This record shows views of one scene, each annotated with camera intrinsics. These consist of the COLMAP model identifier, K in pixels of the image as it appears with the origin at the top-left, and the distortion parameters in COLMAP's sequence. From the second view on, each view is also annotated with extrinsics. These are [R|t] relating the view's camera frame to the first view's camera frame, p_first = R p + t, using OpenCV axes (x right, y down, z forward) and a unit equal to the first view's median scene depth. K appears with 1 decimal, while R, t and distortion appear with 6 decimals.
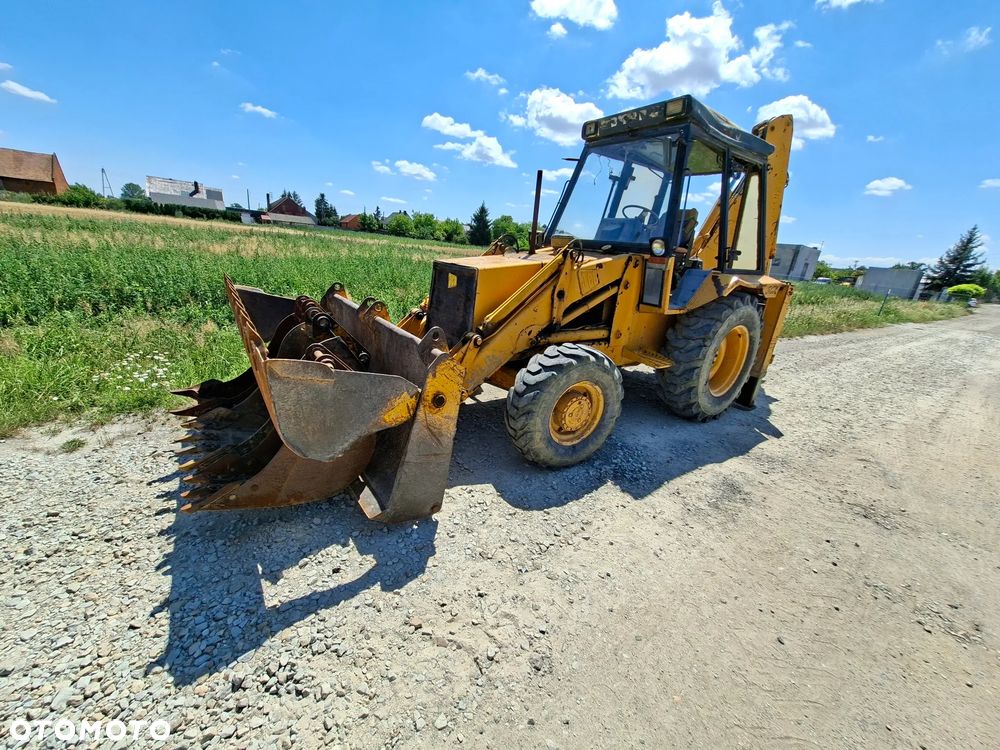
lens RADIAL K [[395.8, 0, 495.5], [0, 395.8, 370.5], [0, 0, 1]] dist [-0.002622, 0.000227]
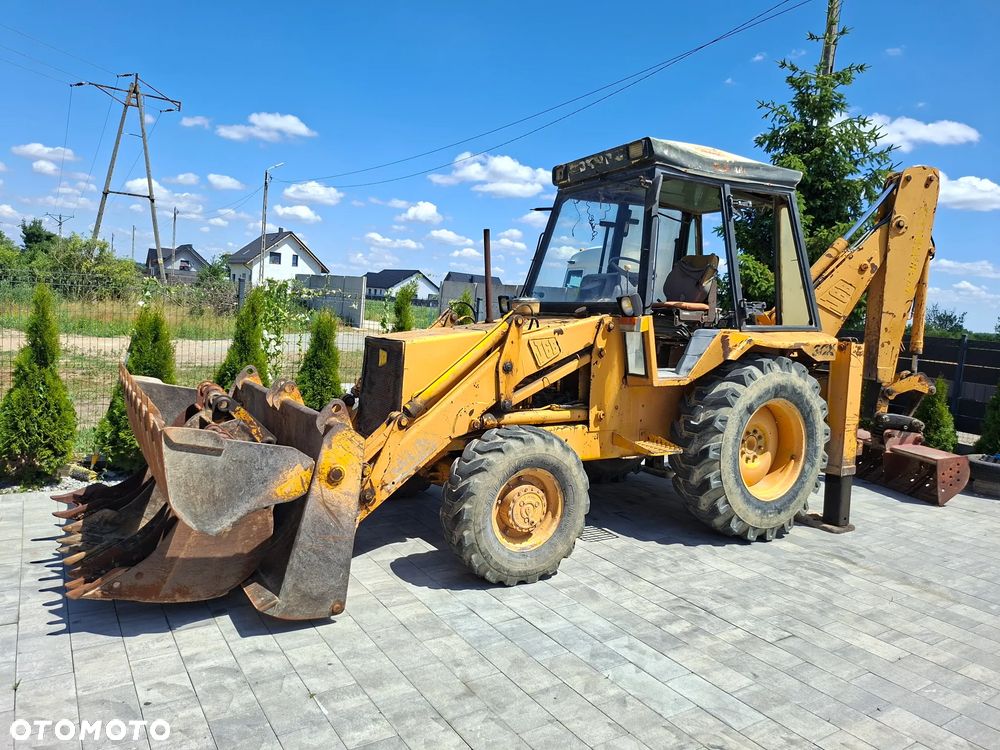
lens RADIAL K [[675.4, 0, 498.1], [0, 675.4, 365.5], [0, 0, 1]] dist [0.127930, -0.000977]
pose [[0.994816, -0.065101, -0.078117, 0.177806], [0.045320, 0.971539, -0.232506, 0.099197], [0.091030, 0.227760, 0.969453, -0.288509]]
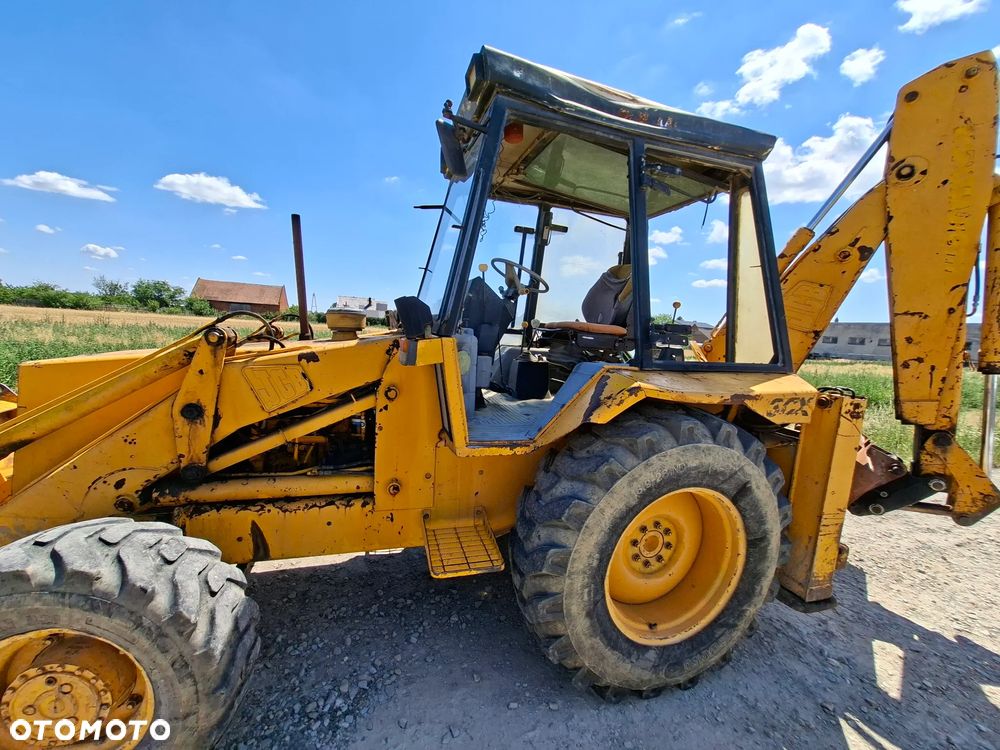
lens RADIAL K [[396.5, 0, 498.8], [0, 396.5, 374.0], [0, 0, 1]] dist [-0.001711, -0.000449]
pose [[0.945636, -0.003681, -0.325207, 0.498540], [-0.068846, 0.975010, -0.211226, -0.110120], [0.317858, 0.222132, 0.921750, 0.443958]]
